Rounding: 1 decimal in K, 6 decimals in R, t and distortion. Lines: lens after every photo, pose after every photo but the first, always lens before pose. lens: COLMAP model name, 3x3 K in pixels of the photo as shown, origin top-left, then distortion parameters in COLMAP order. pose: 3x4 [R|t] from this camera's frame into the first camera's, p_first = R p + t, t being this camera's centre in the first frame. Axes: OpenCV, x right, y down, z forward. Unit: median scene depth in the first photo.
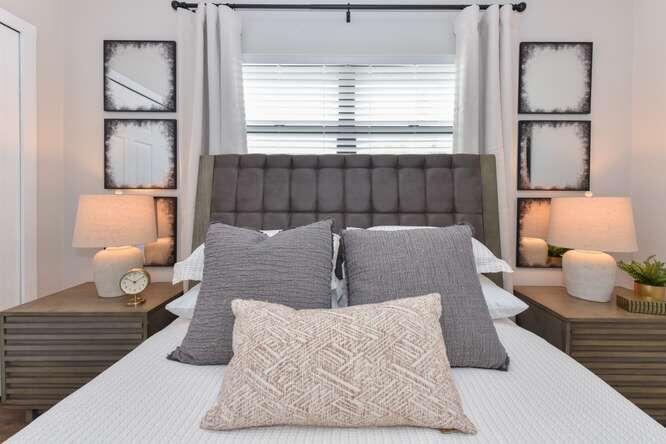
lens RADIAL K [[281.3, 0, 333.3], [0, 281.3, 193.8], [0, 0, 1]] dist [0.001324, 0.000055]
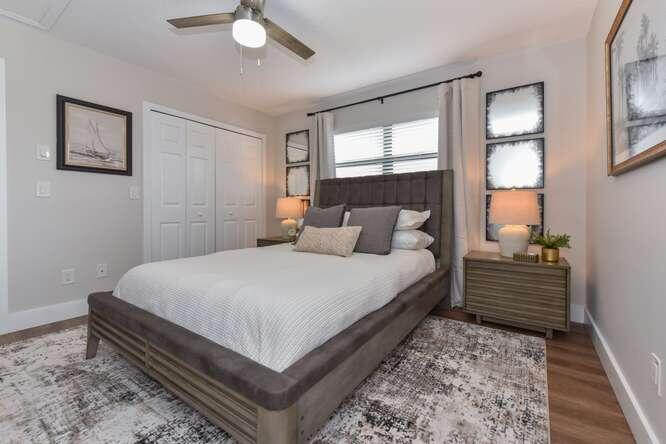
lens RADIAL K [[273.7, 0, 333.2], [0, 273.7, 212.2], [0, 0, 1]] dist [-0.000178, -0.000042]
pose [[0.832364, 0.003362, -0.554219, 0.796227], [-0.001503, 0.999992, 0.003807, 0.104427], [0.554227, -0.002336, 0.832362, -0.699666]]
